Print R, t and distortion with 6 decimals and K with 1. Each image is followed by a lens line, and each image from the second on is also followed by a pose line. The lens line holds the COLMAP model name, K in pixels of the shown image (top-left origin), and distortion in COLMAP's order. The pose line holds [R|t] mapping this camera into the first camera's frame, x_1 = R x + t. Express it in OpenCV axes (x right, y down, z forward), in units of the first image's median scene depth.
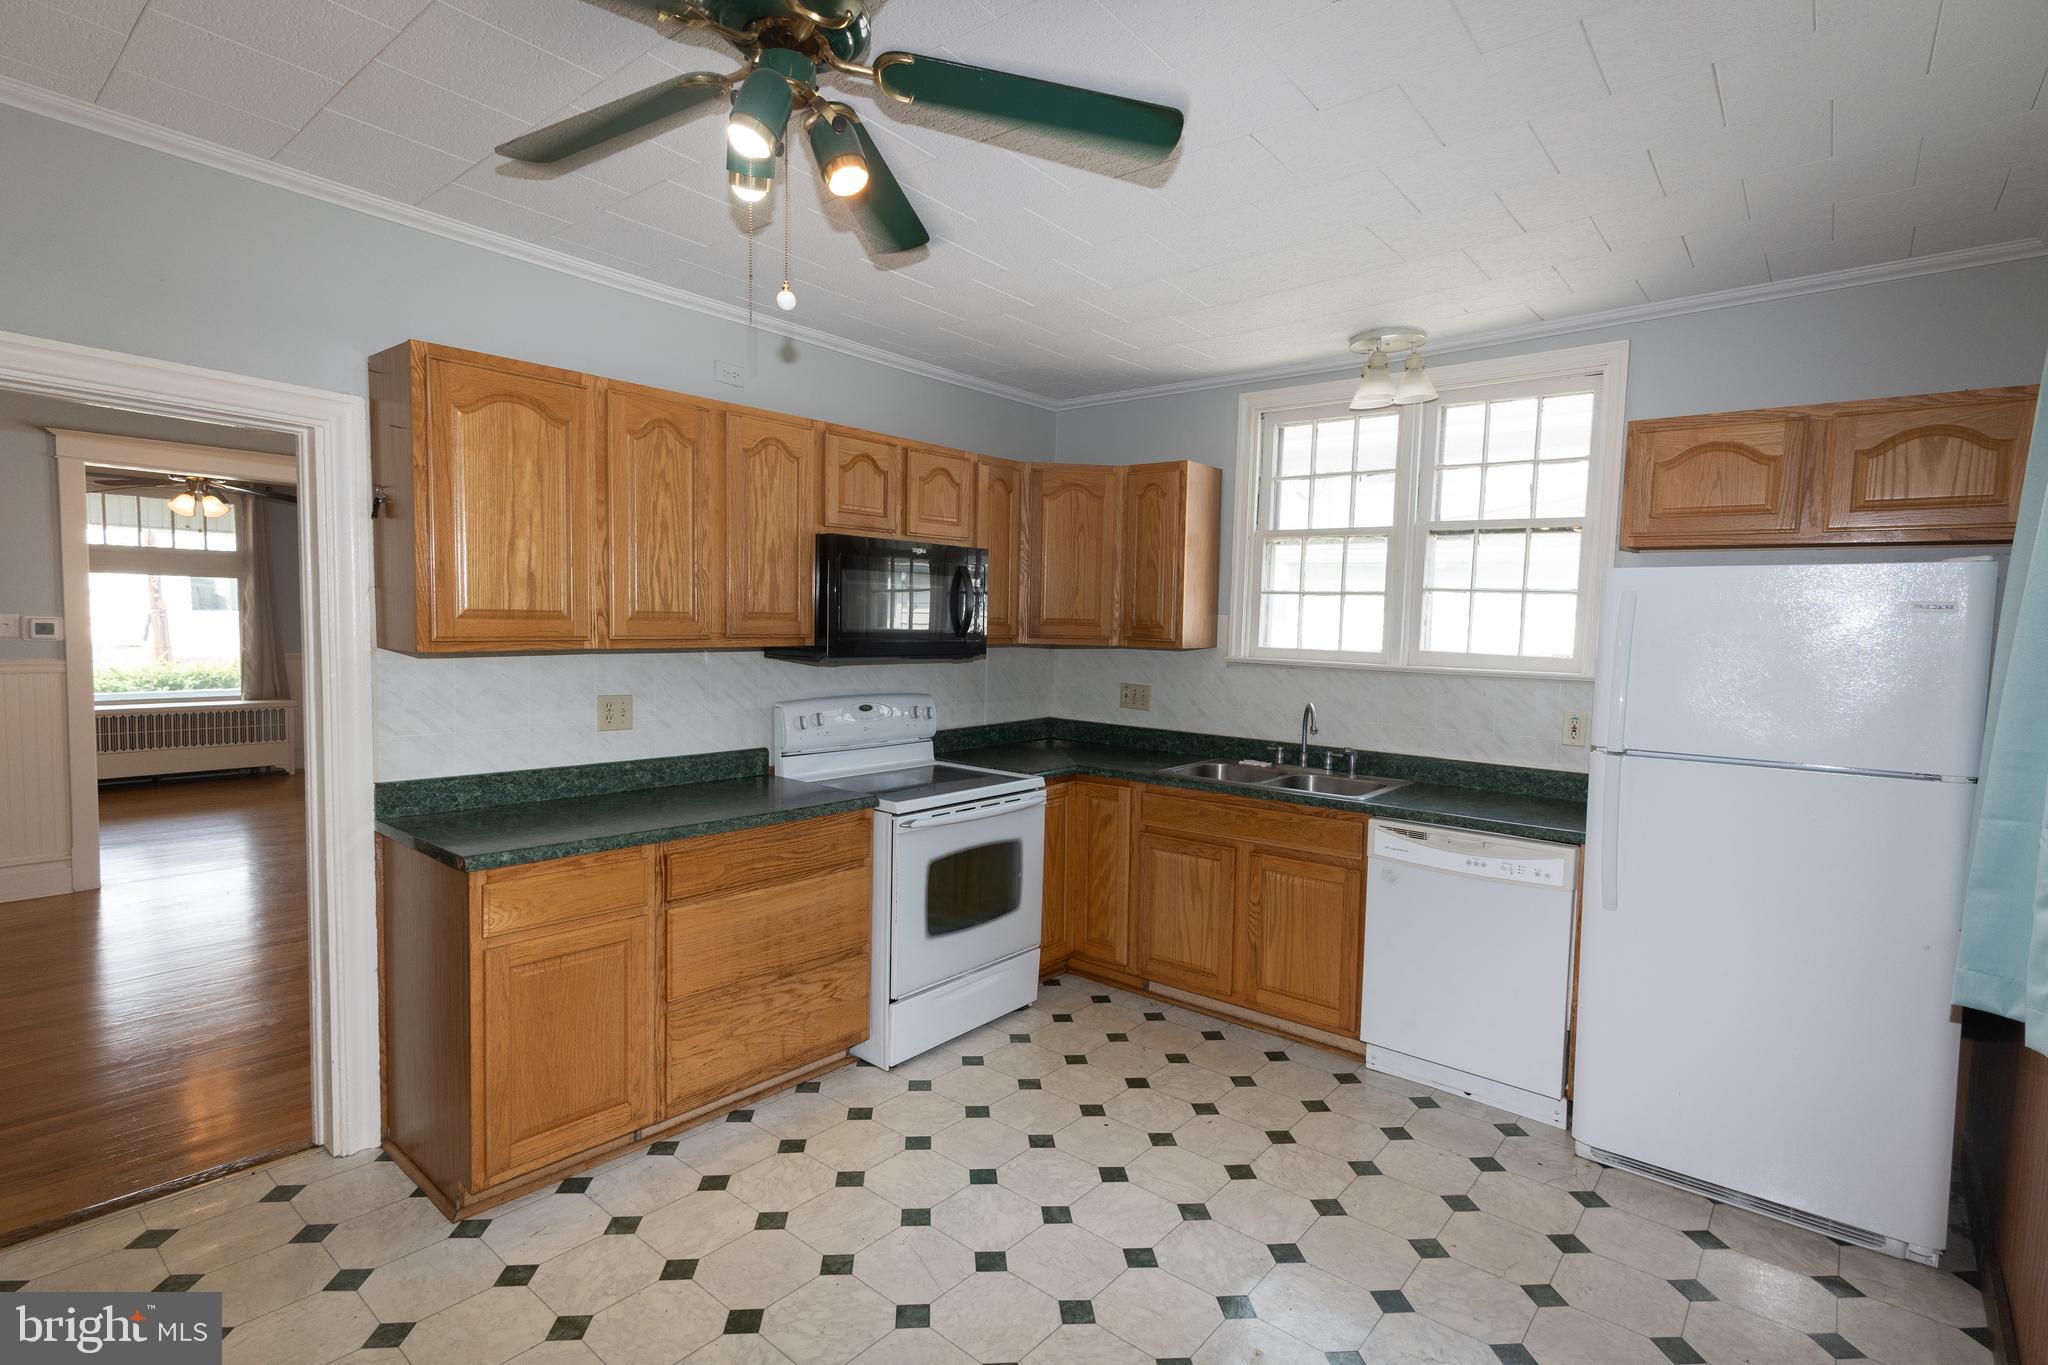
lens RADIAL K [[981.8, 0, 1024.0], [0, 981.8, 682.5], [0, 0, 1]] dist [0.001611, 0.002421]
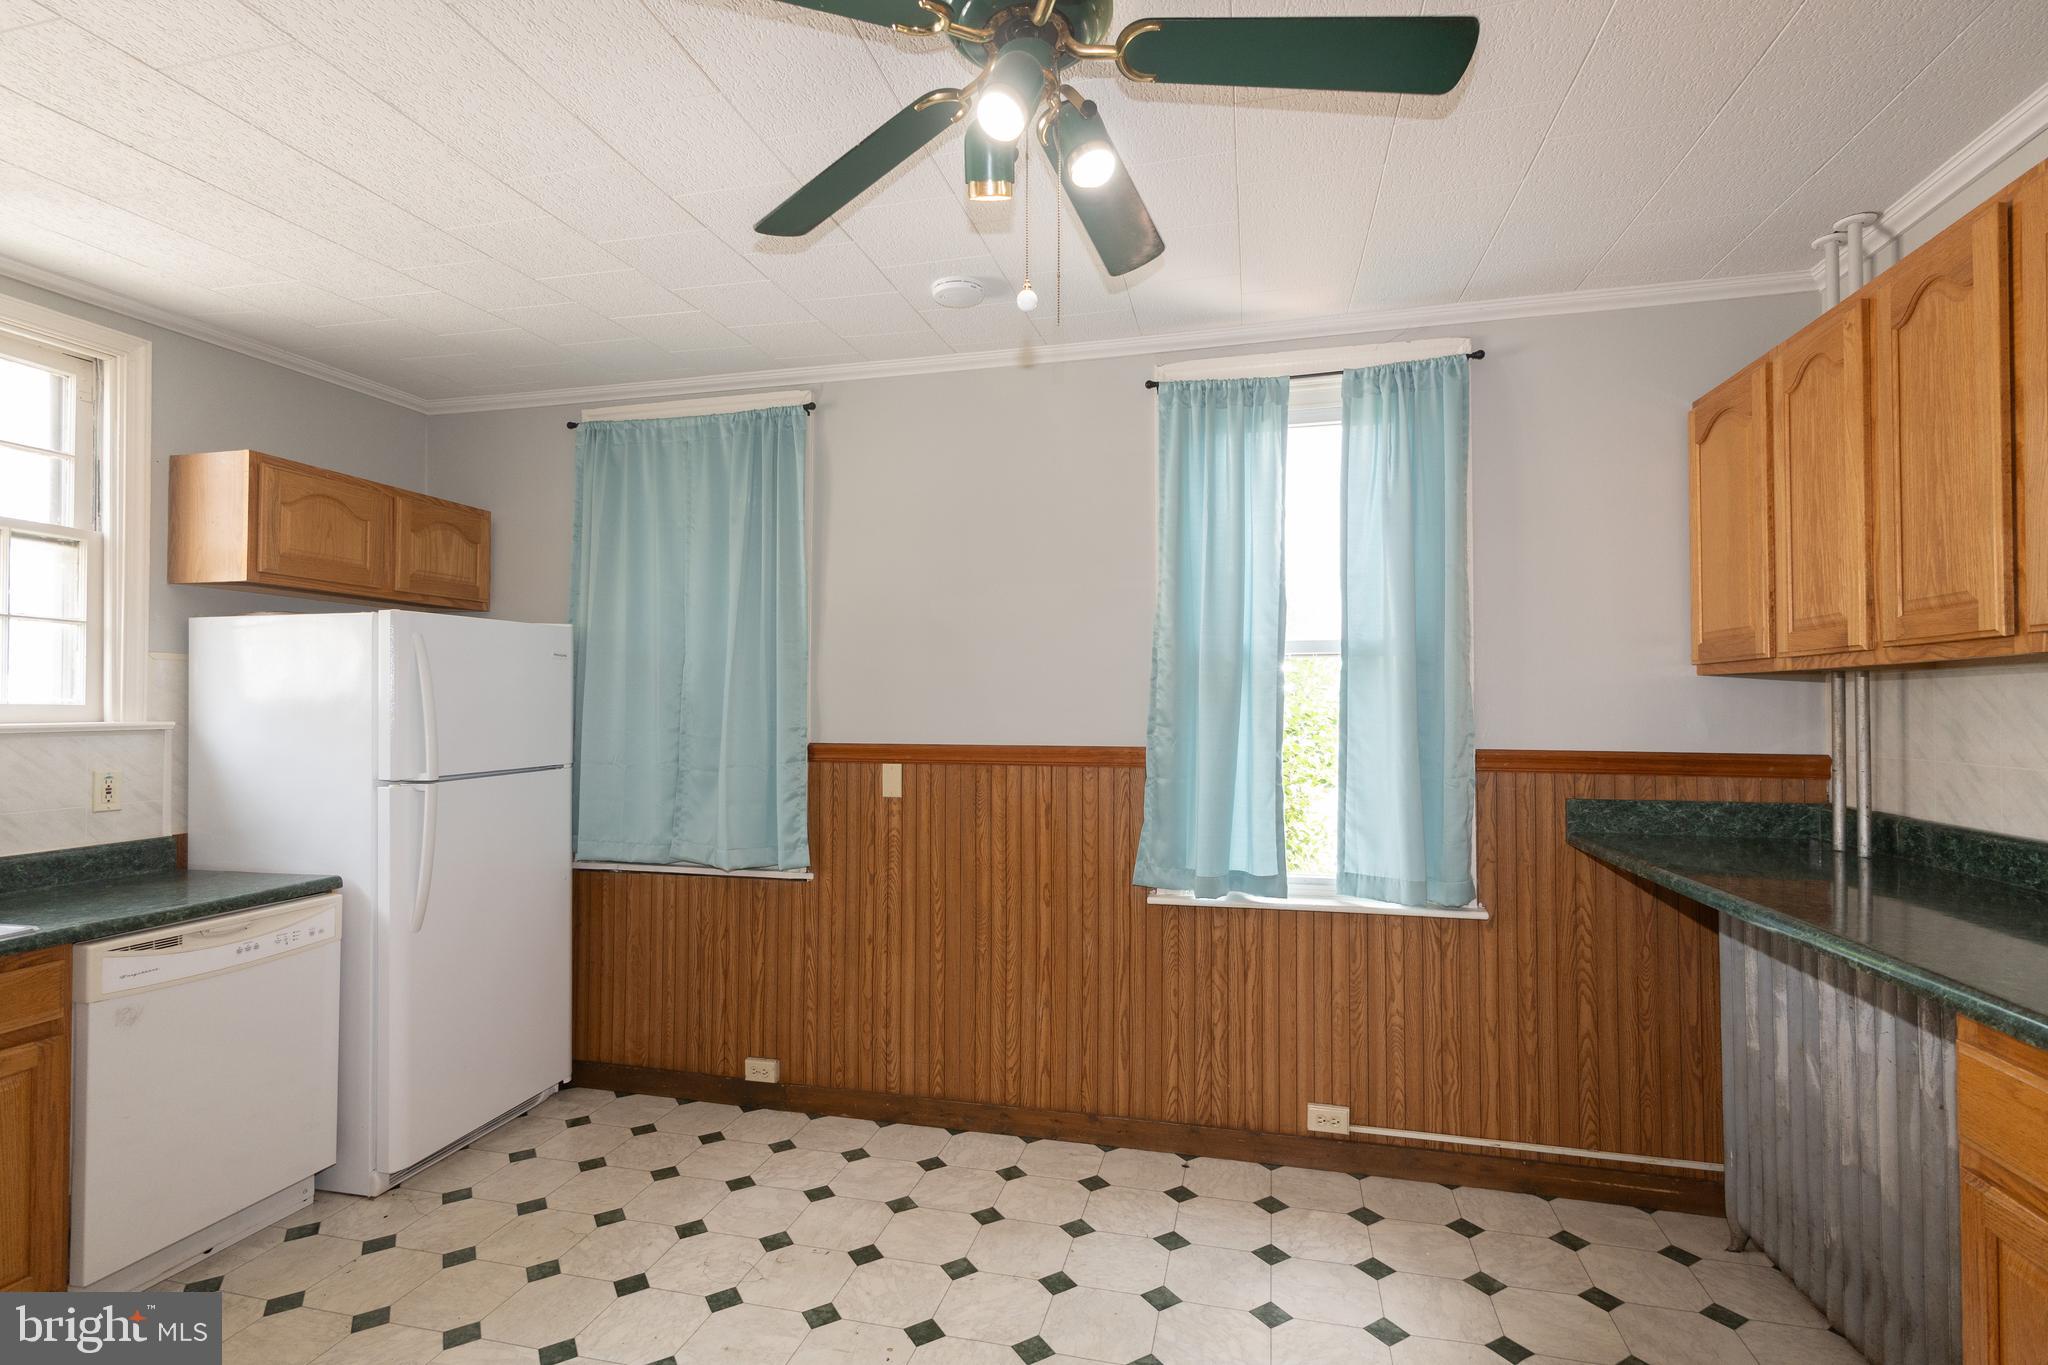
lens RADIAL K [[981.8, 0, 1024.0], [0, 981.8, 682.5], [0, 0, 1]] dist [0.001611, 0.002421]
pose [[-0.434410, -0.005383, 0.900699, -0.484843], [0.049740, 0.998313, 0.029956, -0.027774], [-0.899341, 0.057814, -0.433410, 0.639559]]
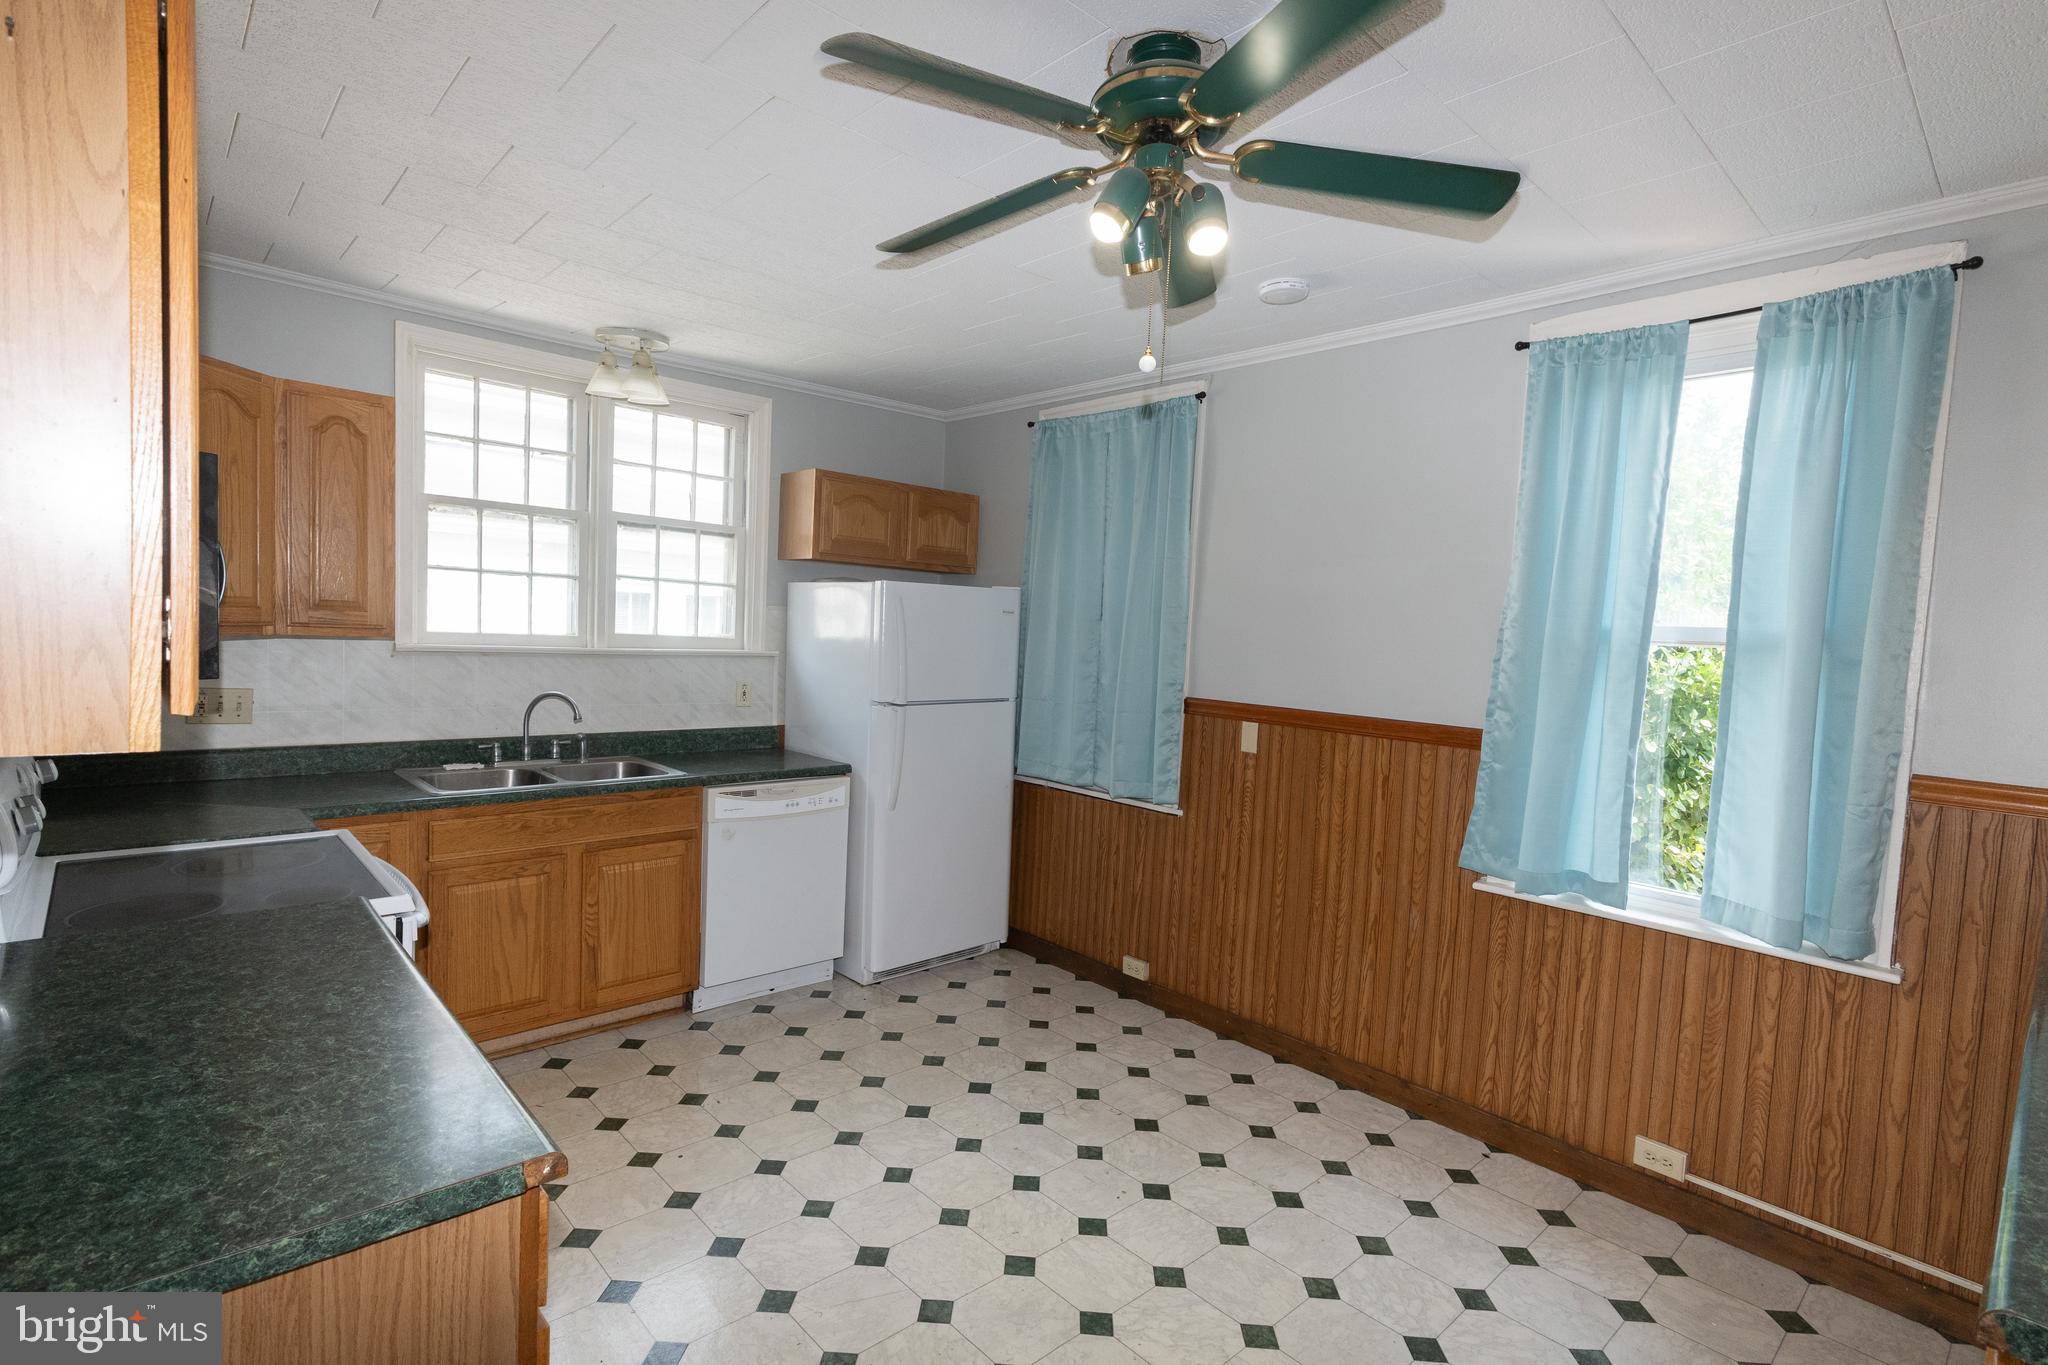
lens RADIAL K [[981.8, 0, 1024.0], [0, 981.8, 682.5], [0, 0, 1]] dist [0.001611, 0.002421]
pose [[0.133183, -0.076131, 0.988163, -0.629690], [0.022948, 0.997015, 0.073720, -0.050892], [-0.990826, 0.012858, 0.134533, 0.447216]]
